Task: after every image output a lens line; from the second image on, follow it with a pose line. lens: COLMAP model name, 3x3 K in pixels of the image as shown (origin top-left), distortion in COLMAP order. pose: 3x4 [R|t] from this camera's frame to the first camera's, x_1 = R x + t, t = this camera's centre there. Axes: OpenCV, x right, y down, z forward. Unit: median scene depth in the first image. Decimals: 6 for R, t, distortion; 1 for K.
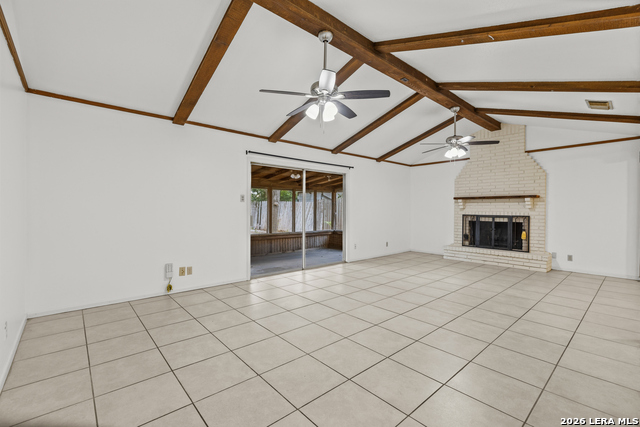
lens RADIAL K [[284.7, 0, 313.6], [0, 284.7, 210.8], [0, 0, 1]] dist [-0.002904, 0.000230]
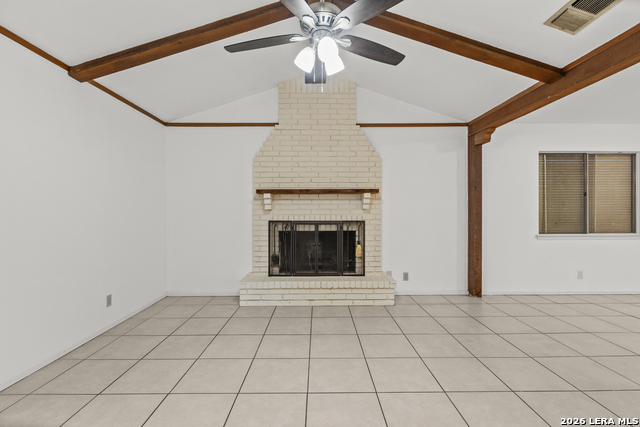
lens RADIAL K [[284.7, 0, 319.0], [0, 284.7, 213.2], [0, 0, 1]] dist [-0.002904, 0.000230]
pose [[0.649451, -0.011036, 0.760324, 0.181974], [0.010247, 0.999931, 0.005762, -0.004543], [-0.760335, 0.004049, 0.649519, 0.638679]]
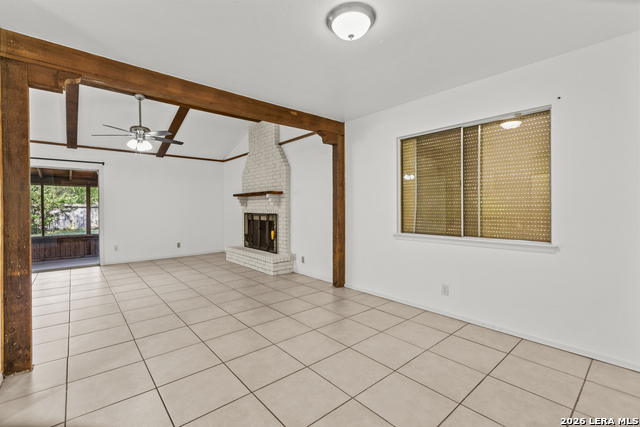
lens RADIAL K [[284.7, 0, 316.9], [0, 284.7, 206.7], [0, 0, 1]] dist [-0.002904, 0.000230]
pose [[0.999956, -0.008660, -0.003719, 0.878295], [0.008626, 0.999922, -0.009019, 0.004416], [0.003797, 0.008987, 0.999952, 0.083874]]
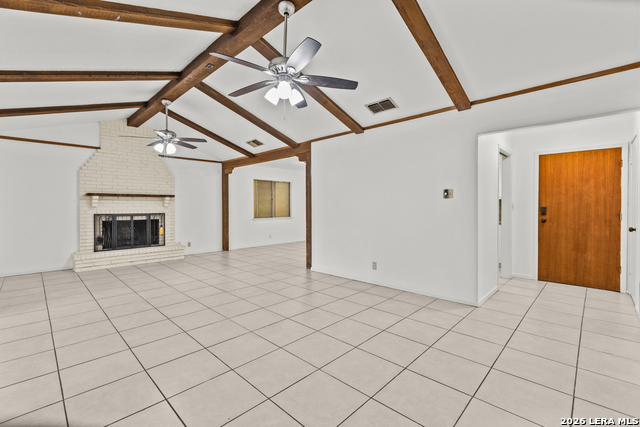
lens RADIAL K [[284.7, 0, 317.8], [0, 284.7, 210.0], [0, 0, 1]] dist [-0.002904, 0.000230]
pose [[-0.088340, -0.013958, 0.995993, -0.412103], [0.009028, 0.999850, 0.014813, -0.006021], [-0.996049, 0.010300, -0.088201, 0.486102]]
